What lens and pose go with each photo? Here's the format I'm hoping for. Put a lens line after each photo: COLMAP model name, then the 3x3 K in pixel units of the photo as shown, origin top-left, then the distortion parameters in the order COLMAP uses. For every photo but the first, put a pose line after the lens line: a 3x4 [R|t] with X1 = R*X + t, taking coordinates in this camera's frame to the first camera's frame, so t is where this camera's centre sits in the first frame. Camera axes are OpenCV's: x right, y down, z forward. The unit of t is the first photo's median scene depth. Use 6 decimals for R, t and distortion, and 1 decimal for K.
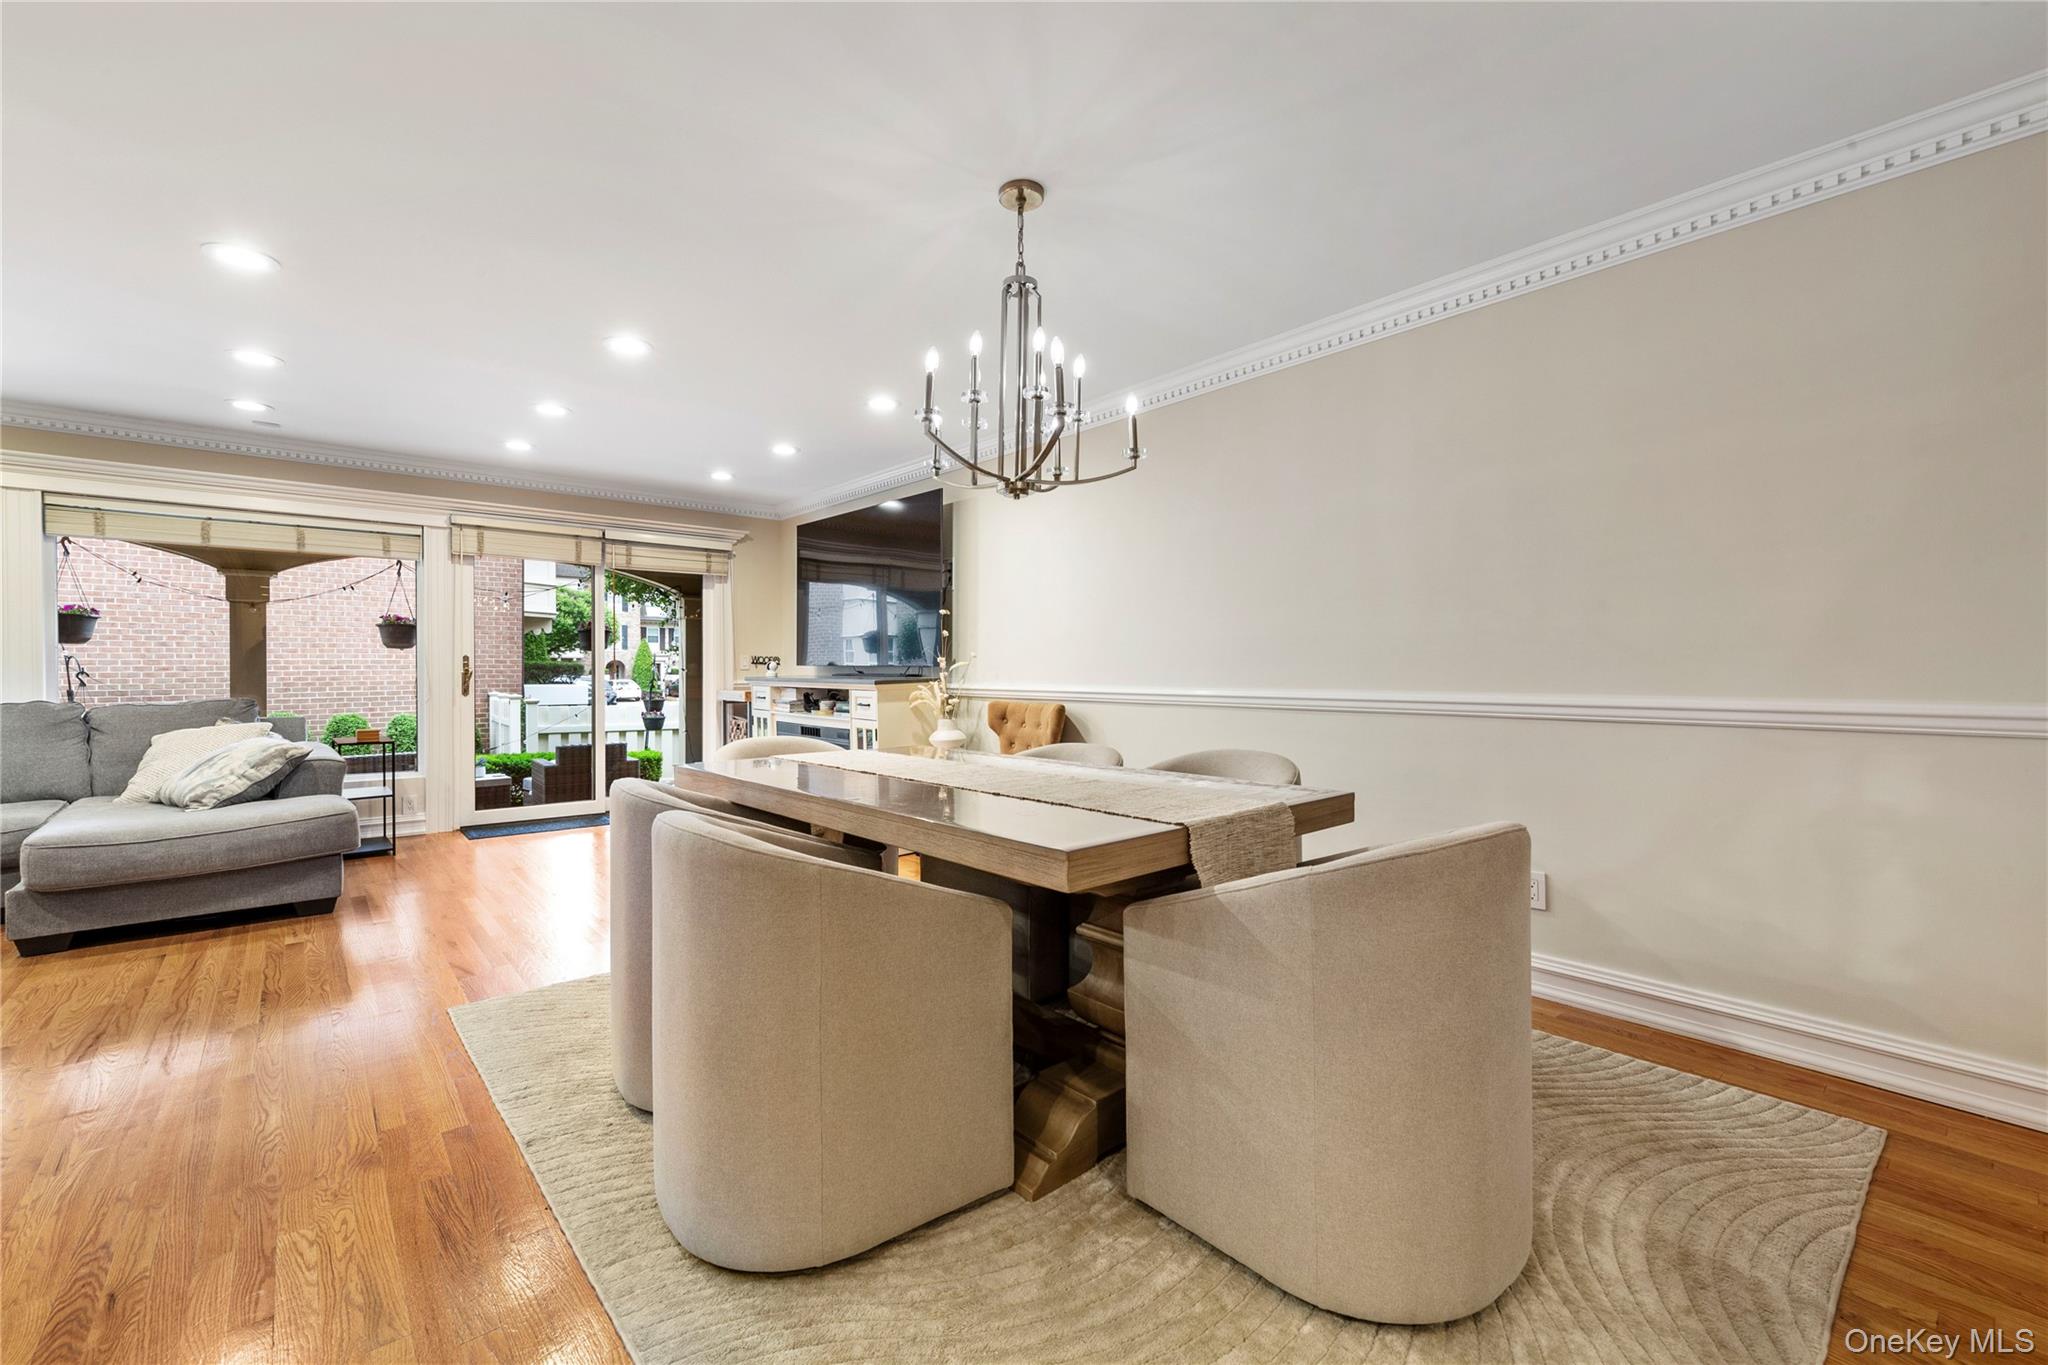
lens RADIAL K [[869.2, 0, 1017.6], [0, 869.2, 667.0], [0, 0, 1]] dist [0.001624, 0.001438]
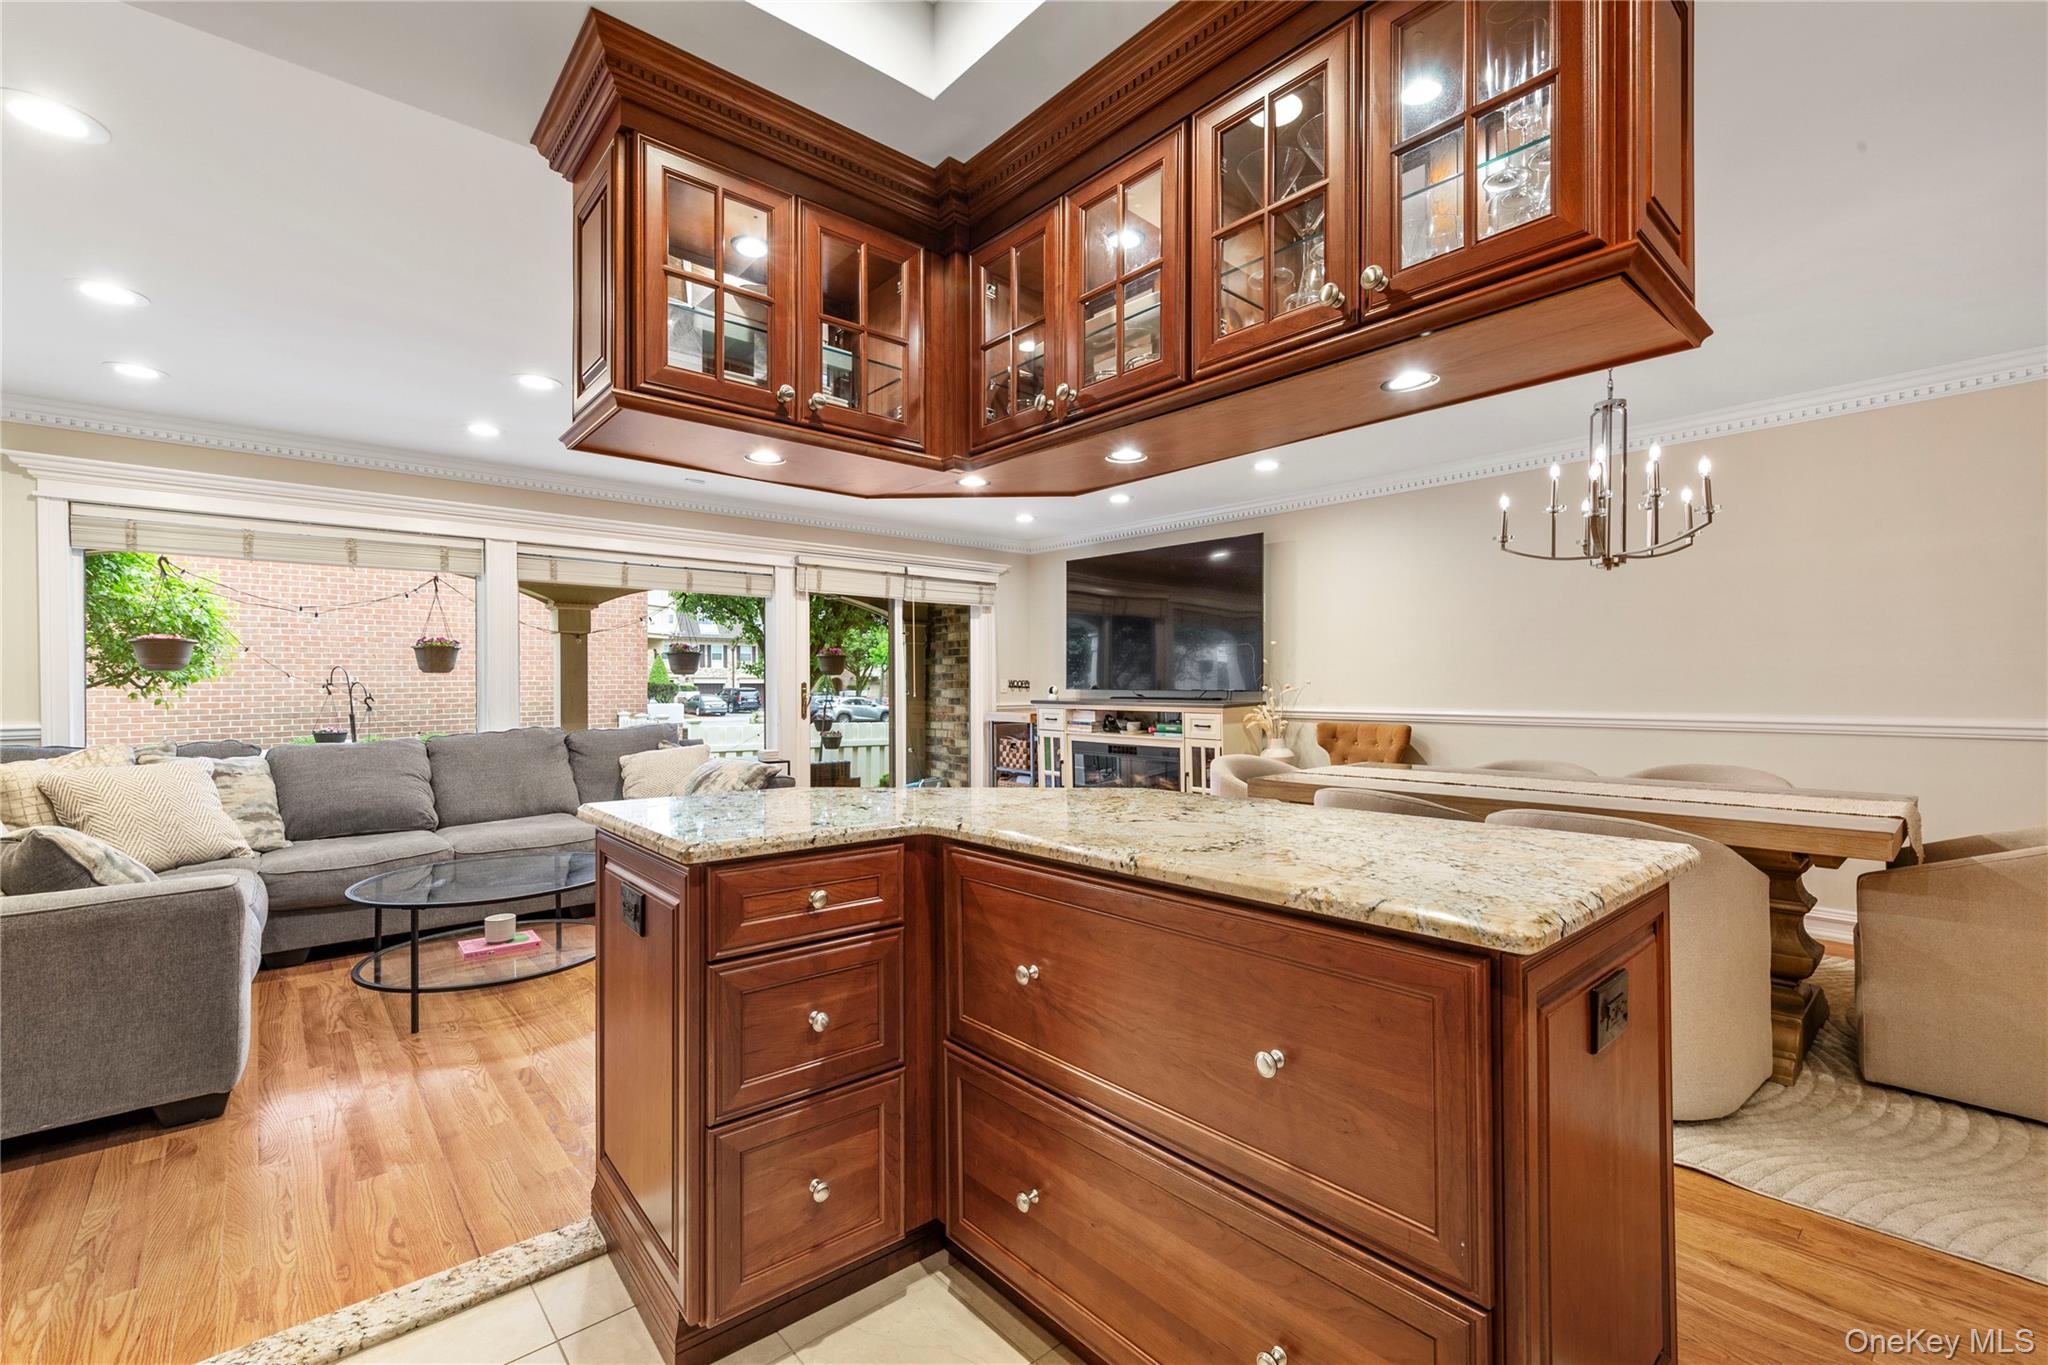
lens RADIAL K [[869.2, 0, 1051.3], [0, 869.2, 686.2], [0, 0, 1]] dist [0.001624, 0.001438]
pose [[0.999458, -0.005044, 0.032545, -0.408795], [0.004859, 0.999972, 0.005756, -0.015646], [-0.032573, -0.005595, 0.999454, -0.122984]]
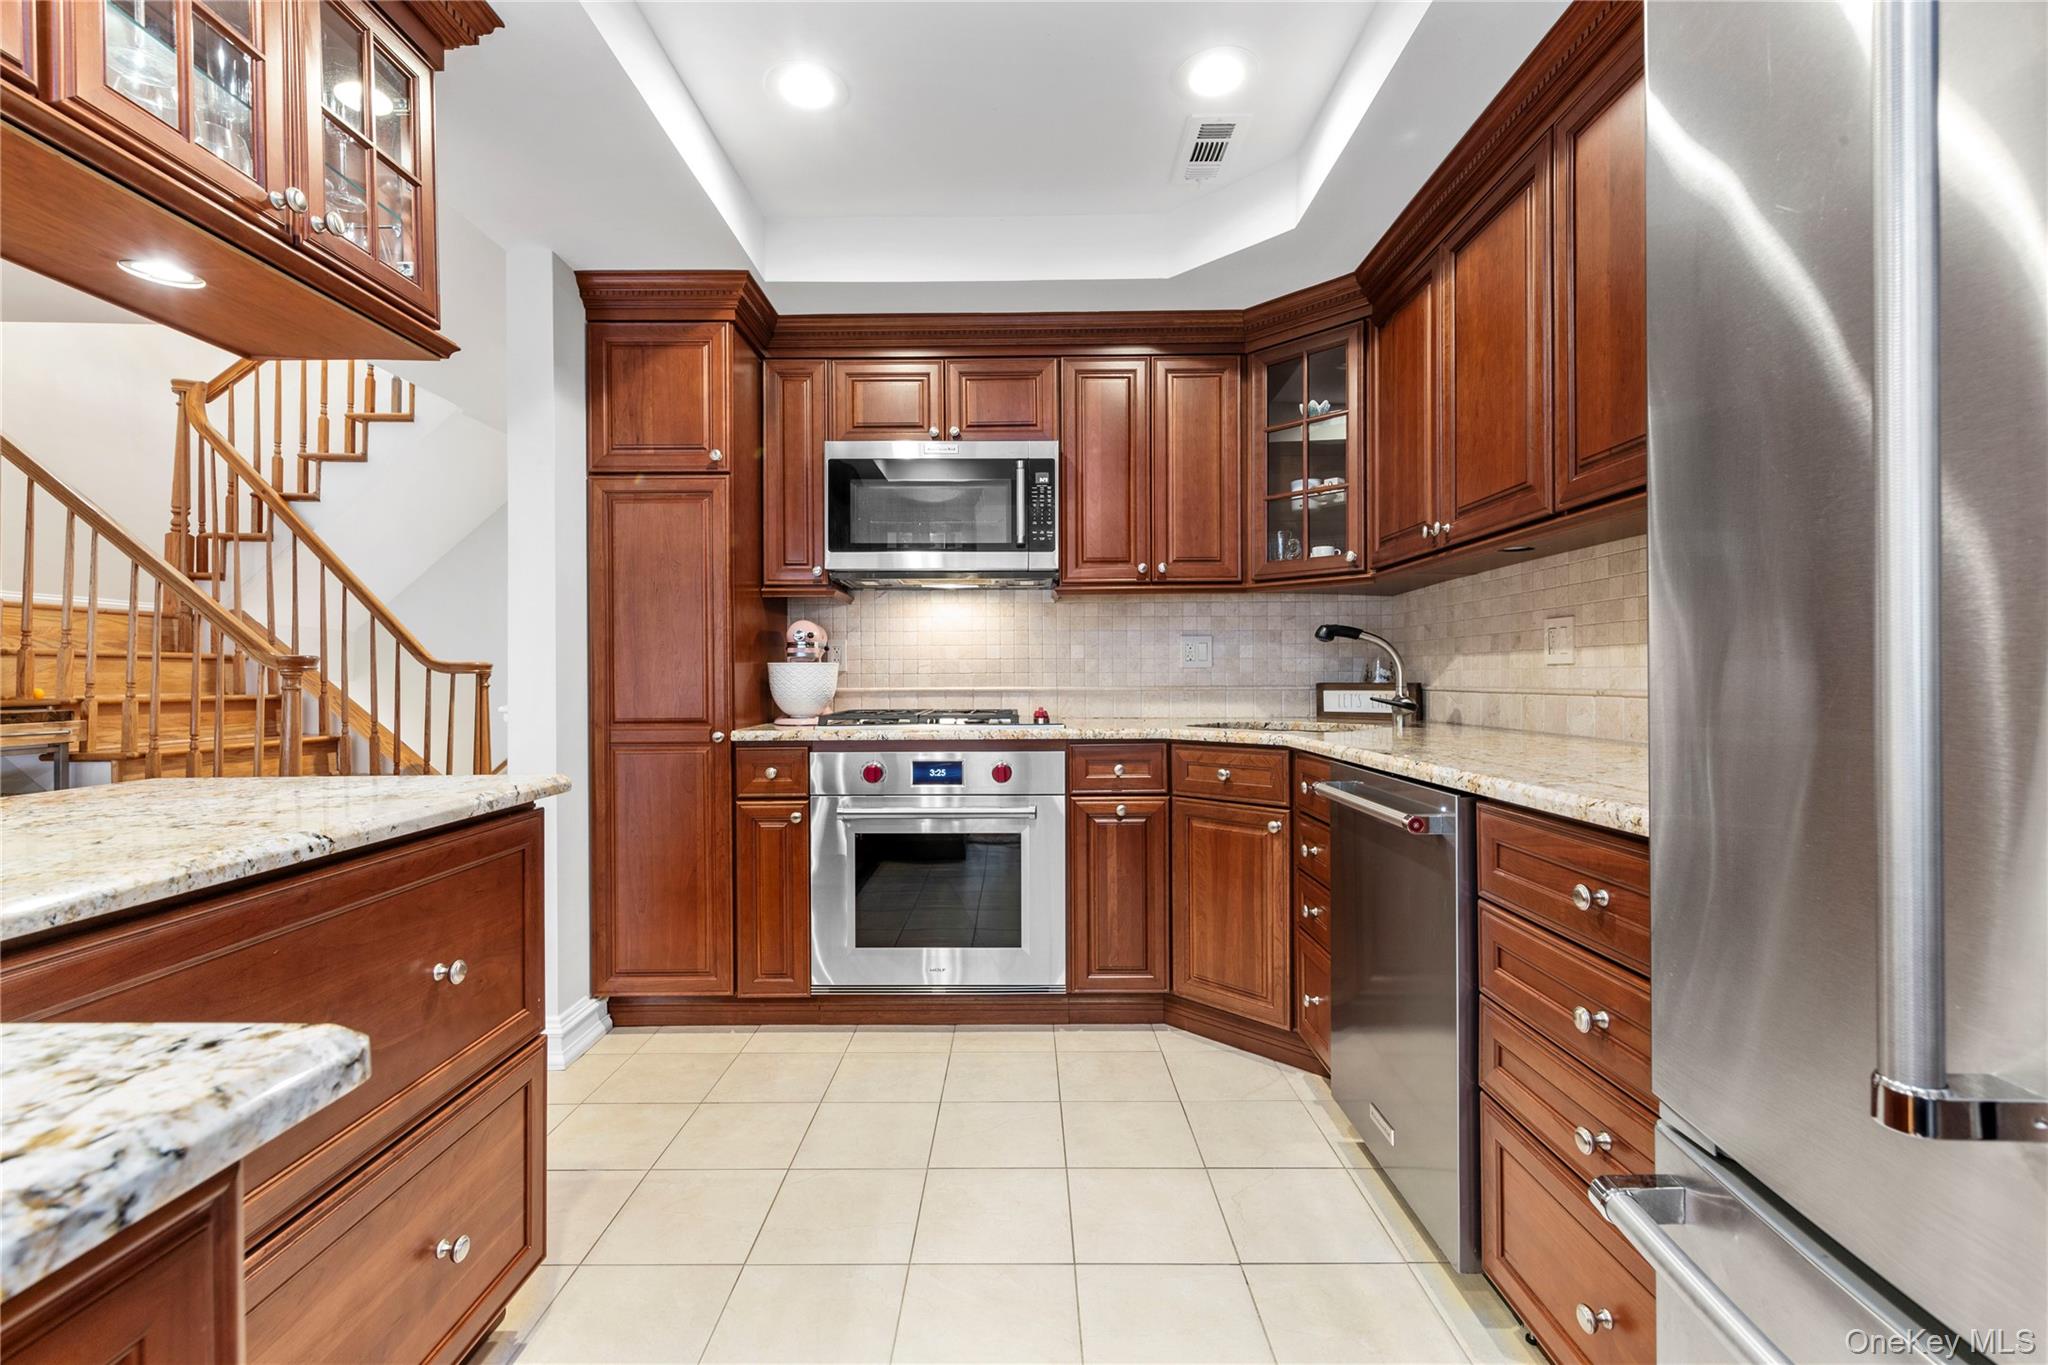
lens RADIAL K [[869.2, 0, 1023.5], [0, 869.2, 678.4], [0, 0, 1]] dist [0.001624, 0.001438]
pose [[-0.752995, -0.000053, 0.658026, -0.619693], [0.001393, 0.999998, 0.001675, 0.001558], [-0.658024, 0.002178, -0.752993, 0.171384]]
